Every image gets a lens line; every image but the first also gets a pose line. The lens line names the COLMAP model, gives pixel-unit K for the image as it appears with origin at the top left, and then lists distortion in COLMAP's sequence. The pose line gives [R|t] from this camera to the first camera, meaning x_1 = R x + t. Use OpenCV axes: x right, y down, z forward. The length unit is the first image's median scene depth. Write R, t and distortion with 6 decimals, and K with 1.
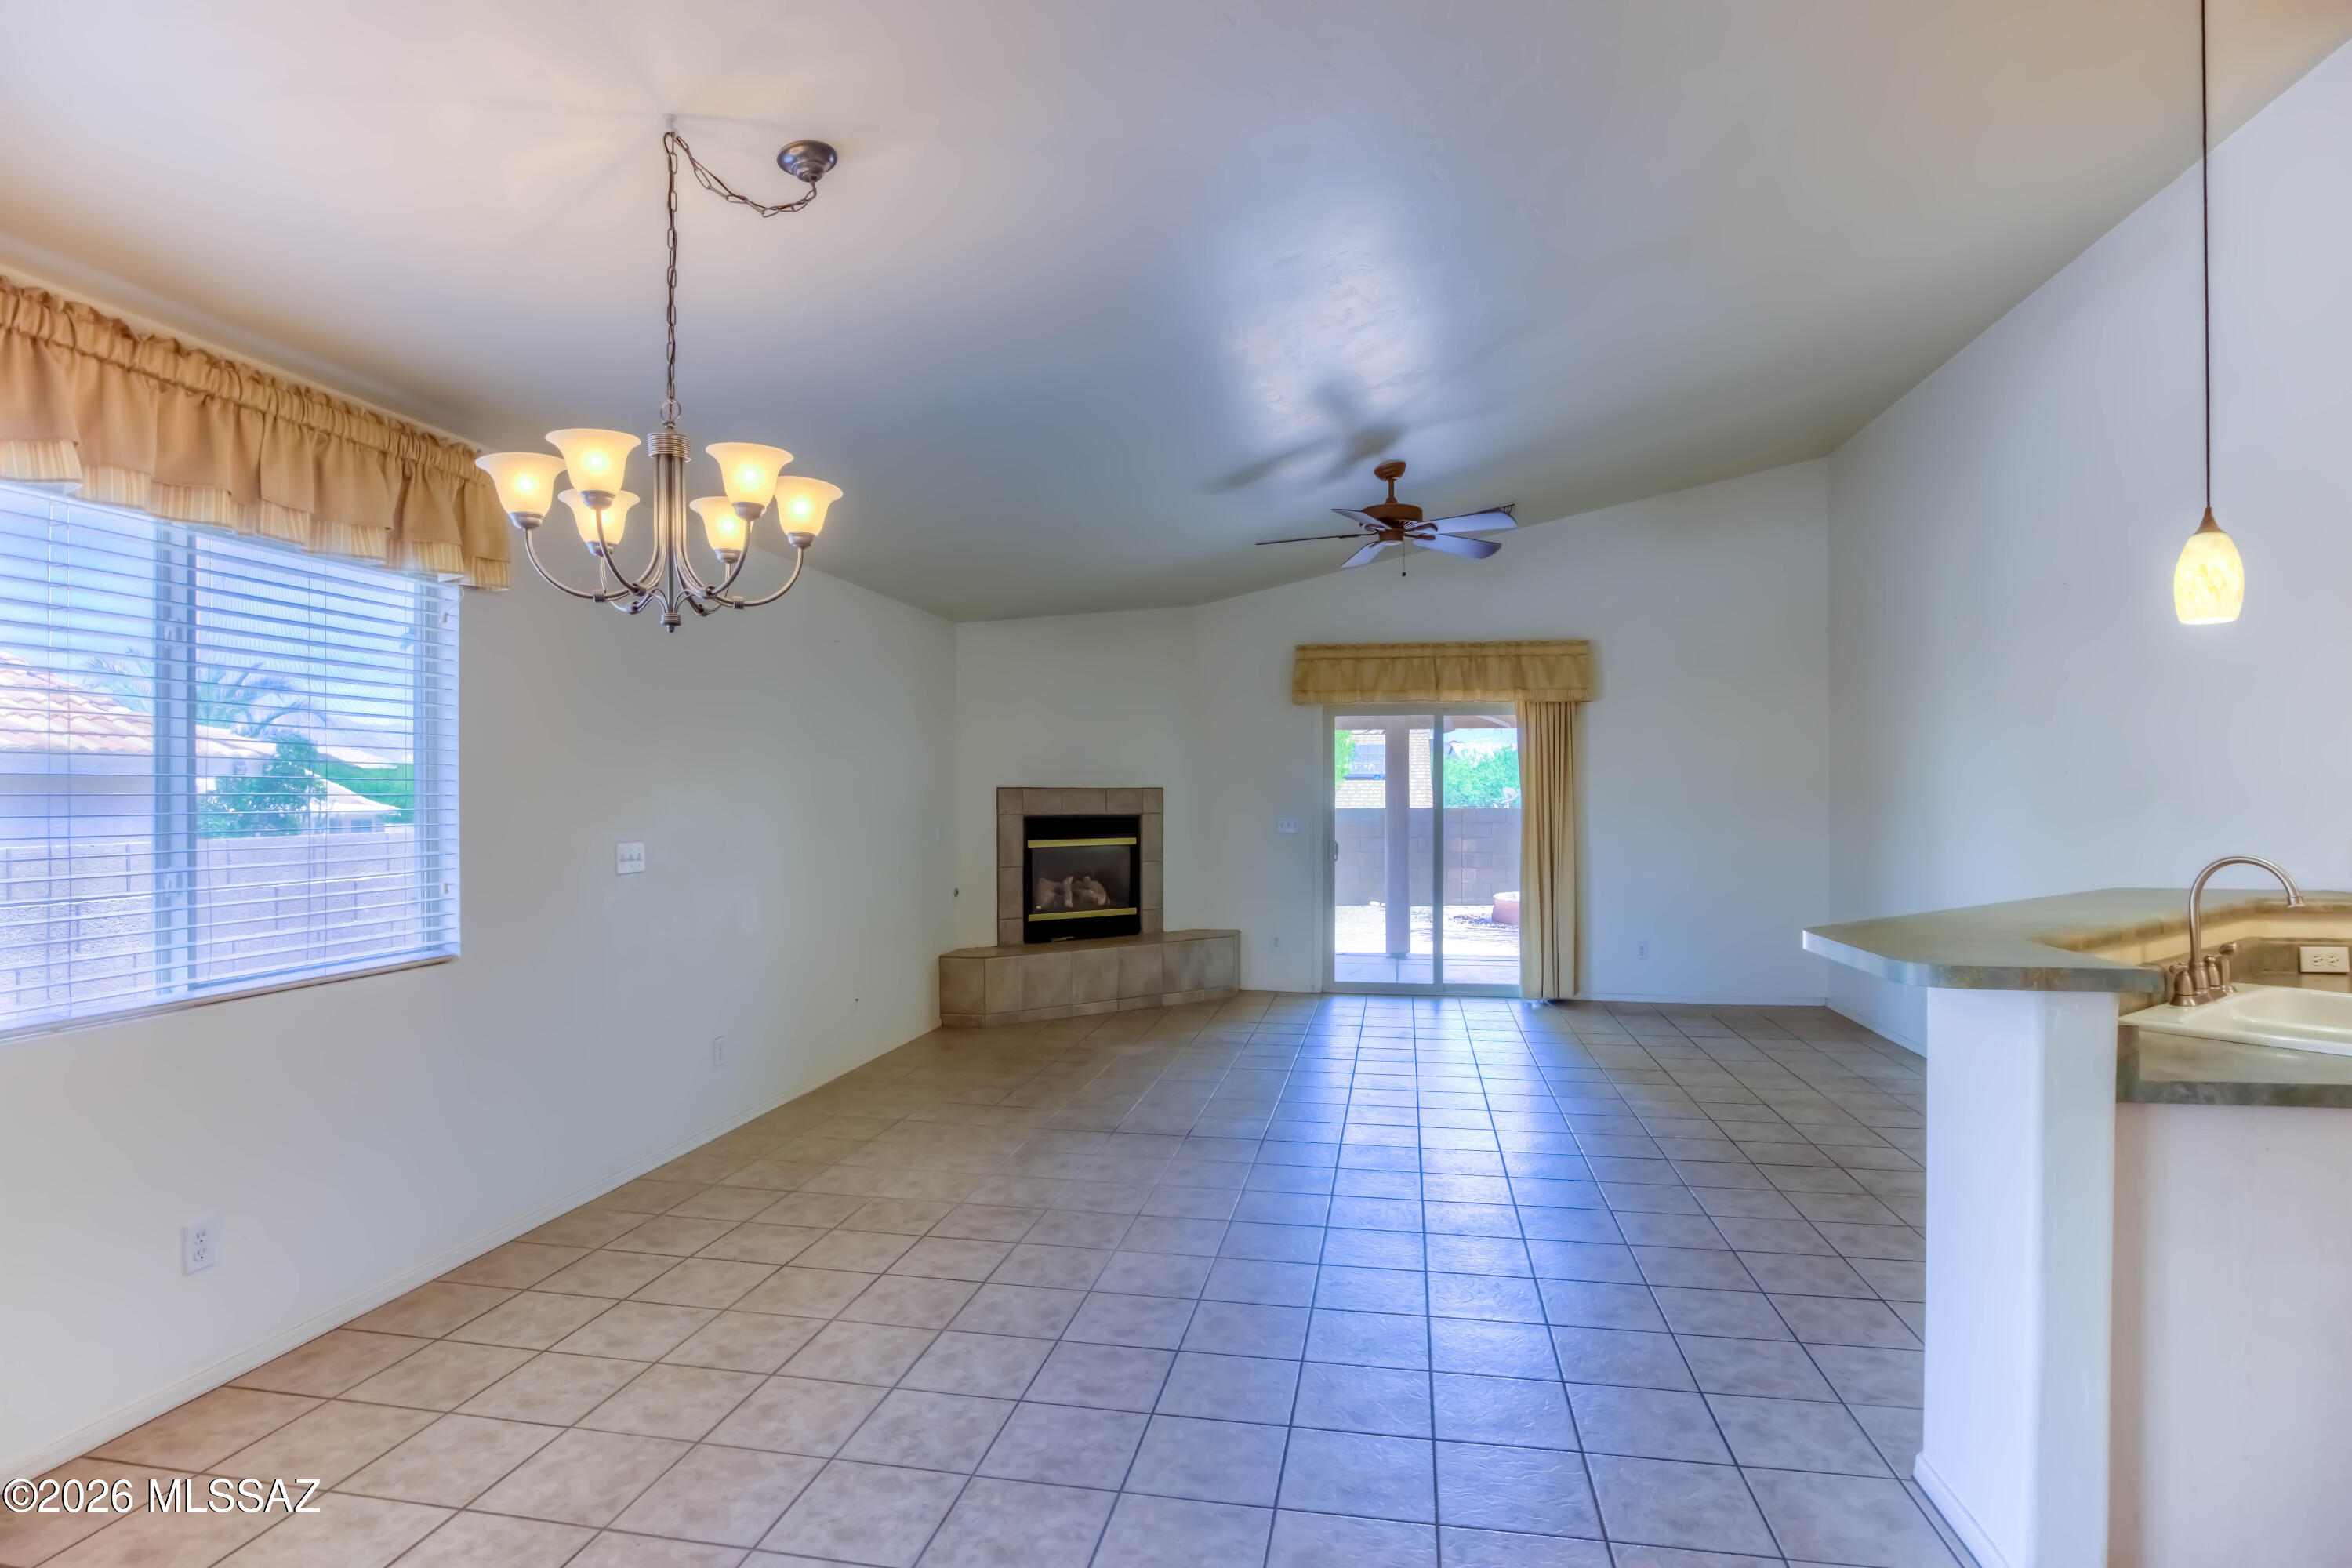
lens RADIAL K [[1189.6, 0, 1235.5], [0, 1189.6, 785.6], [0, 0, 1]] dist [-0.032389, 0.011136]
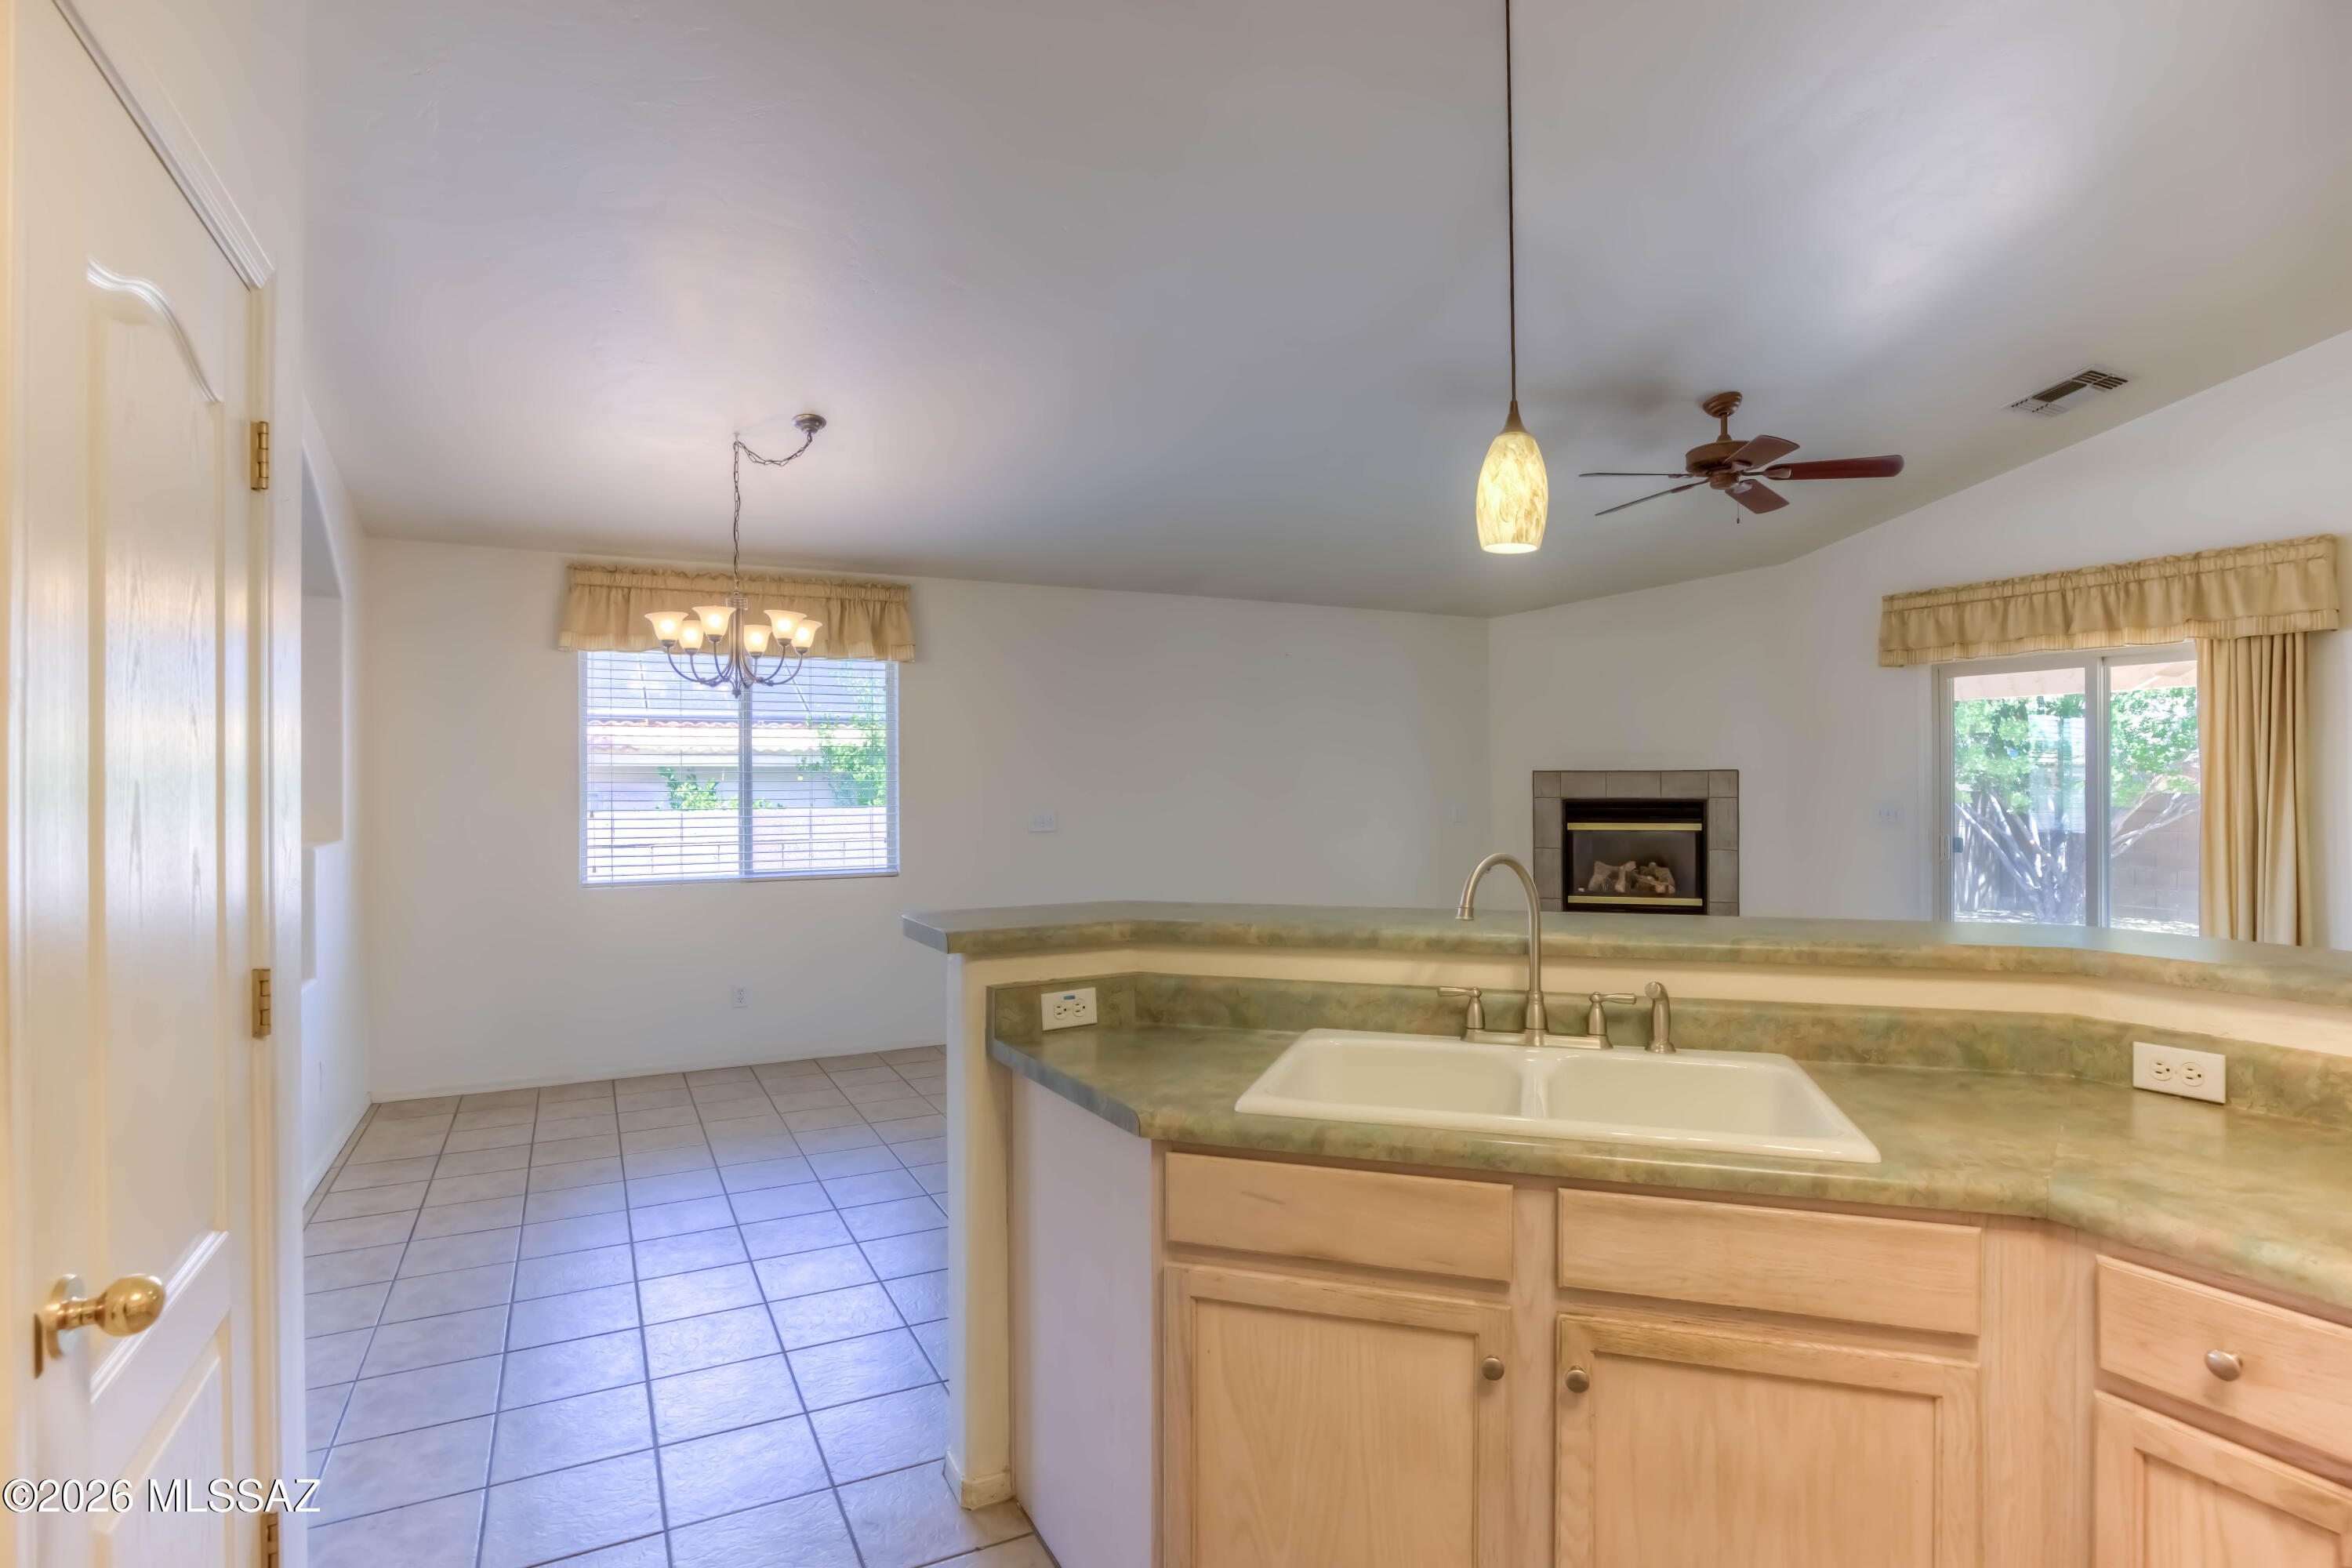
lens RADIAL K [[1189.6, 0, 1134.9], [0, 1189.6, 775.6], [0, 0, 1]] dist [-0.032389, 0.011136]
pose [[0.587271, -0.004266, -0.809379, 0.417793], [0.009011, 0.999959, 0.001268, 0.001147], [0.809340, -0.008037, 0.587286, 0.103542]]
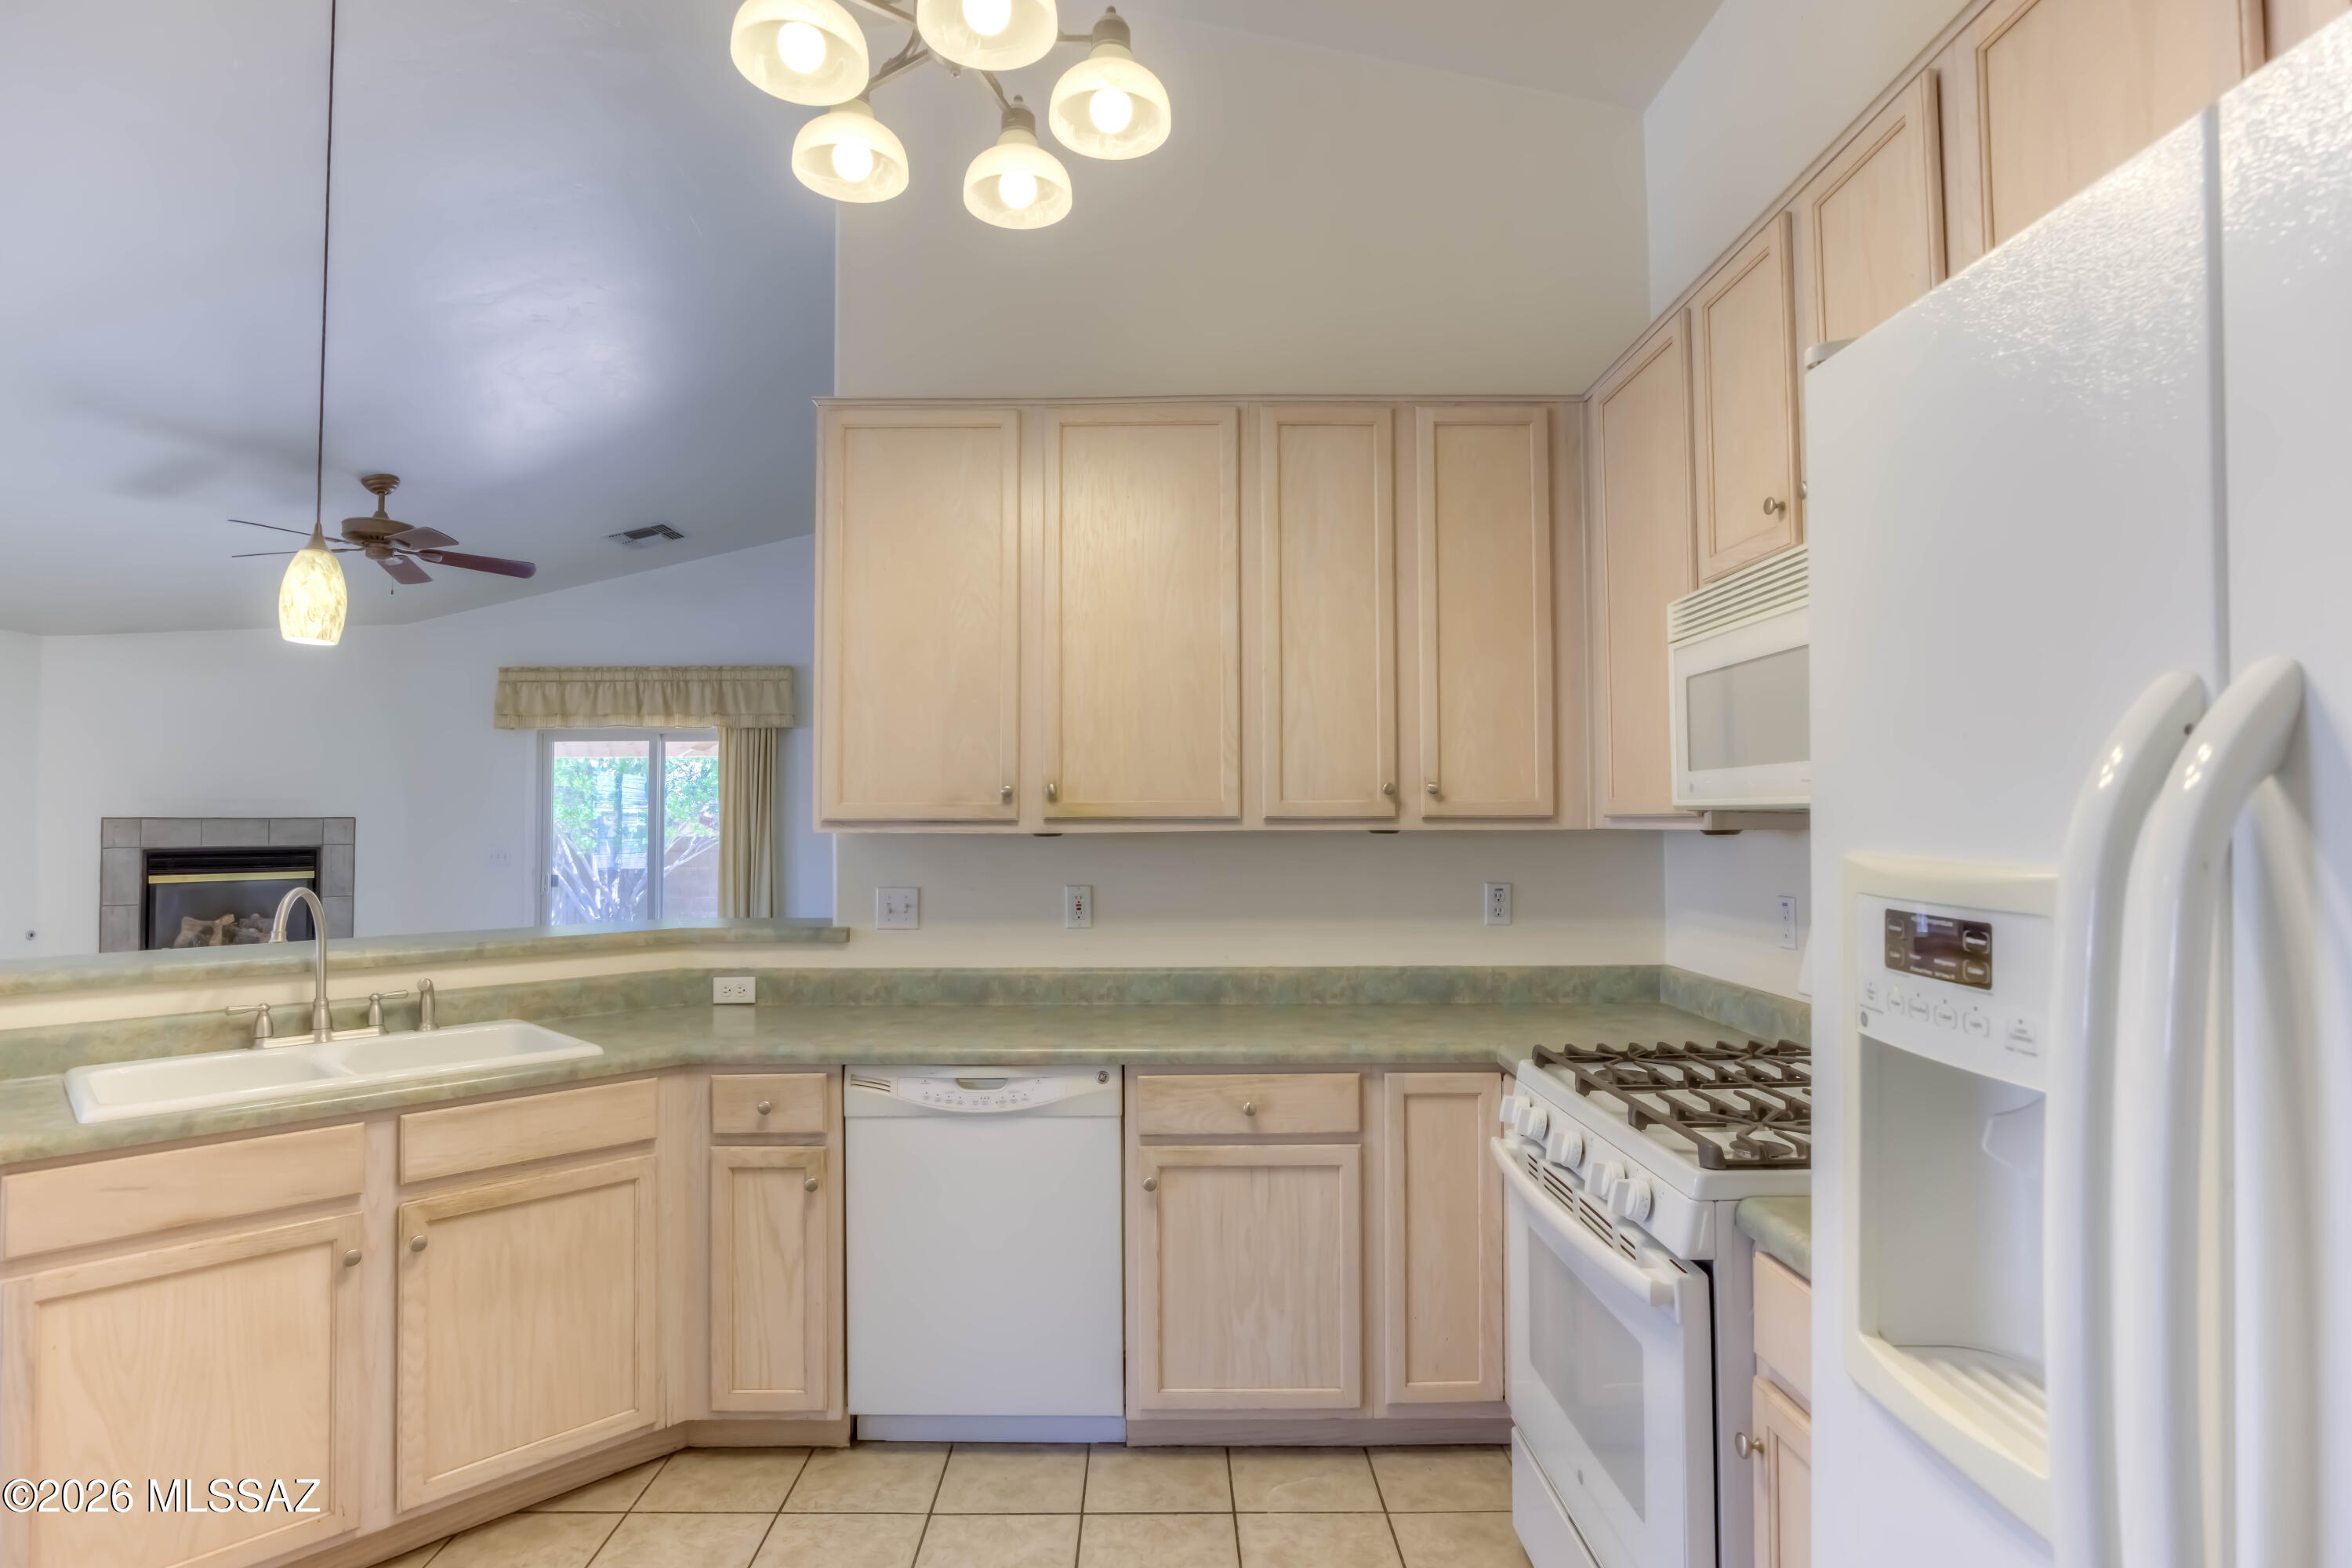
lens RADIAL K [[1189.6, 0, 1183.7], [0, 1189.6, 774.9], [0, 0, 1]] dist [-0.032389, 0.011136]
pose [[0.983251, 0.002172, 0.182243, 0.430567], [0.003498, 0.999520, -0.030784, -0.000601], [-0.182223, 0.030905, 0.982771, -0.024450]]
